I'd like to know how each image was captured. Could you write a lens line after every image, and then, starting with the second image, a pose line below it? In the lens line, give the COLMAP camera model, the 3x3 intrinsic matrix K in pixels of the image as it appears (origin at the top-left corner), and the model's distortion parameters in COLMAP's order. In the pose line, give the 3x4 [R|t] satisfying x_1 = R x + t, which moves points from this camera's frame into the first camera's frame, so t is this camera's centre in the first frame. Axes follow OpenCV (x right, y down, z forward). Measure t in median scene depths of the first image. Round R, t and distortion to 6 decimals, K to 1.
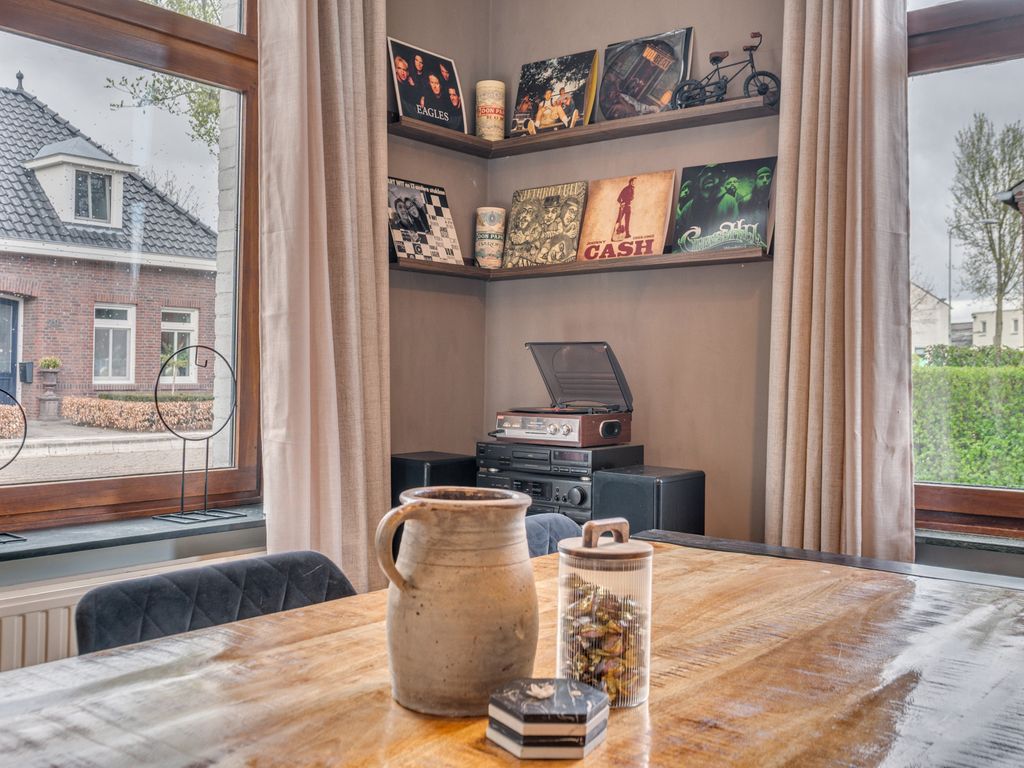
lens RADIAL K [[1022.9, 0, 511.5], [0, 1022.9, 338.9], [0, 0, 1]] dist [-0.004130, -0.005644]
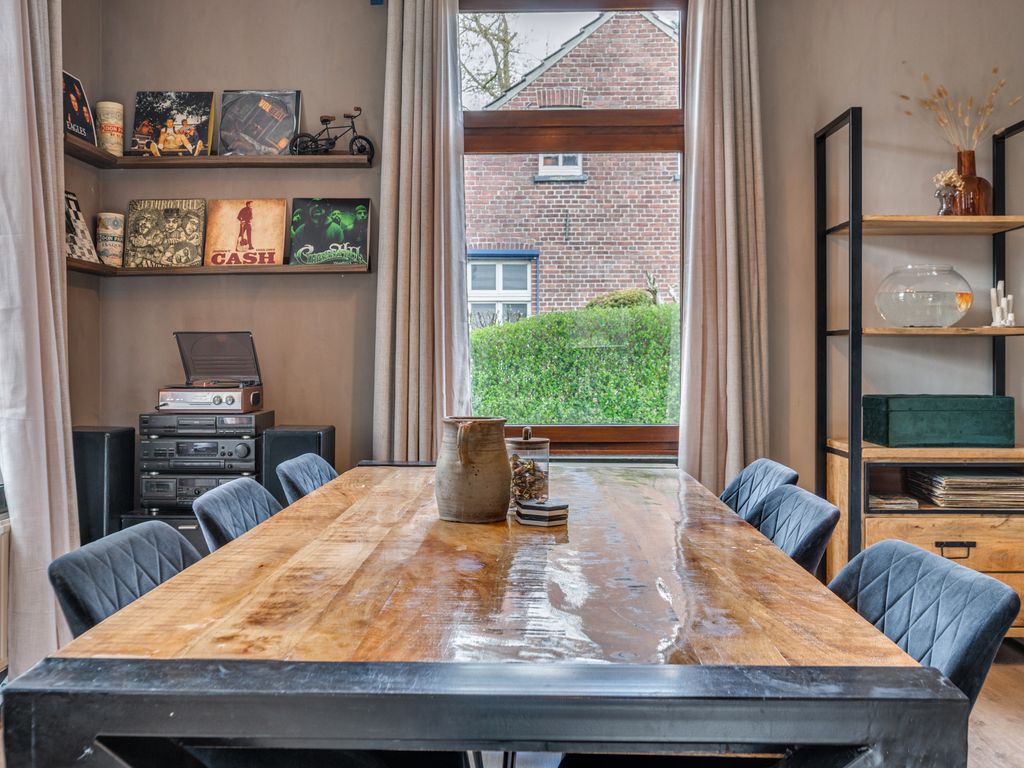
lens RADIAL K [[1020.0, 0, 510.4], [0, 1020.0, 353.4], [0, 0, 1]] dist [0.001875, -0.004295]
pose [[0.792922, -0.011992, 0.609206, -0.397458], [-0.009161, 0.999459, 0.031598, -0.012263], [-0.609255, -0.030636, 0.792382, -0.202746]]
